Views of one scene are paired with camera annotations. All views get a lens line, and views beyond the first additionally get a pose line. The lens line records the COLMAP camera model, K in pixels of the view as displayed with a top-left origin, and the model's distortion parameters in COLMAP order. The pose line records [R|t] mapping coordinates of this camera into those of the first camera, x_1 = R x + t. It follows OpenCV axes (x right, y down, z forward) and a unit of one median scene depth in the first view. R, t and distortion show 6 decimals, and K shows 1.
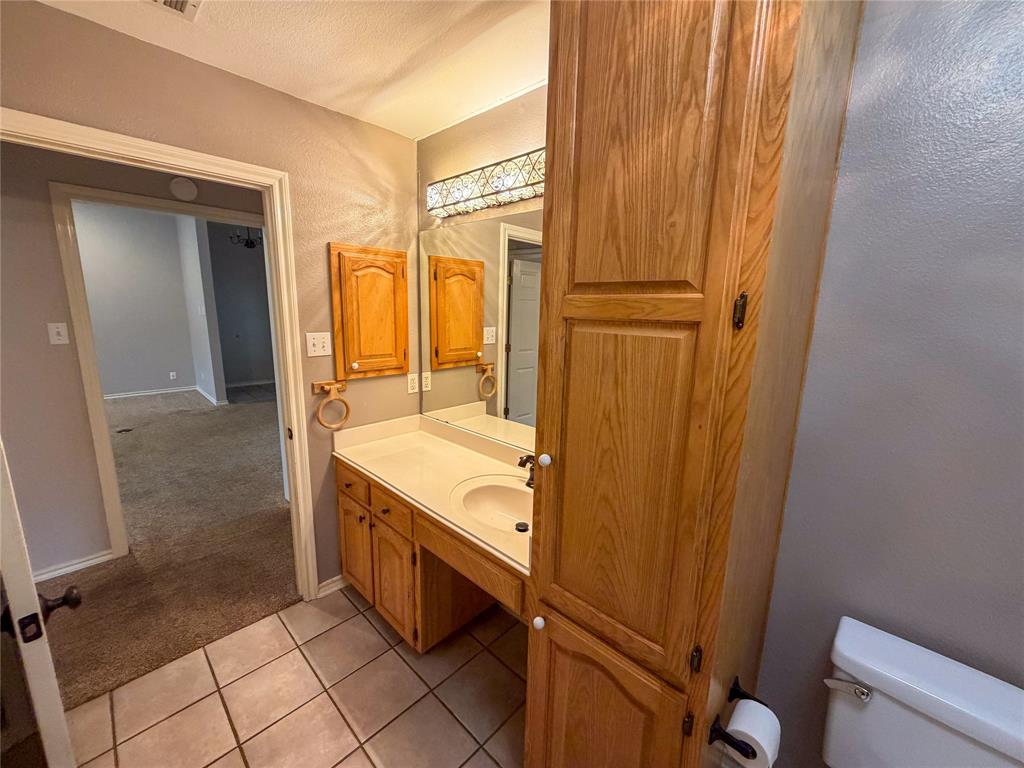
lens RADIAL K [[407.4, 0, 510.0], [0, 407.4, 384.2], [0, 0, 1]] dist [-0.000030, -0.000130]
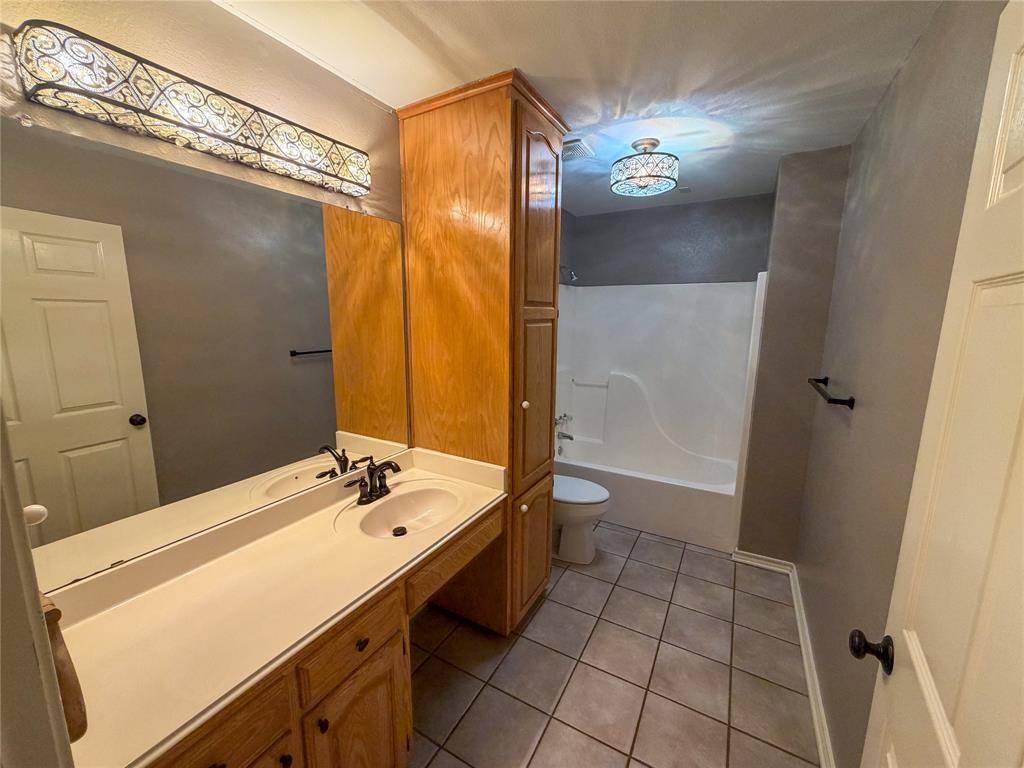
lens RADIAL K [[407.4, 0, 510.0], [0, 407.4, 384.2], [0, 0, 1]] dist [-0.000030, -0.000130]
pose [[-0.244812, -0.185491, 0.951662, -1.088296], [0.170084, 0.958093, 0.230498, -0.215843], [-0.954536, 0.218291, -0.203003, 1.016696]]
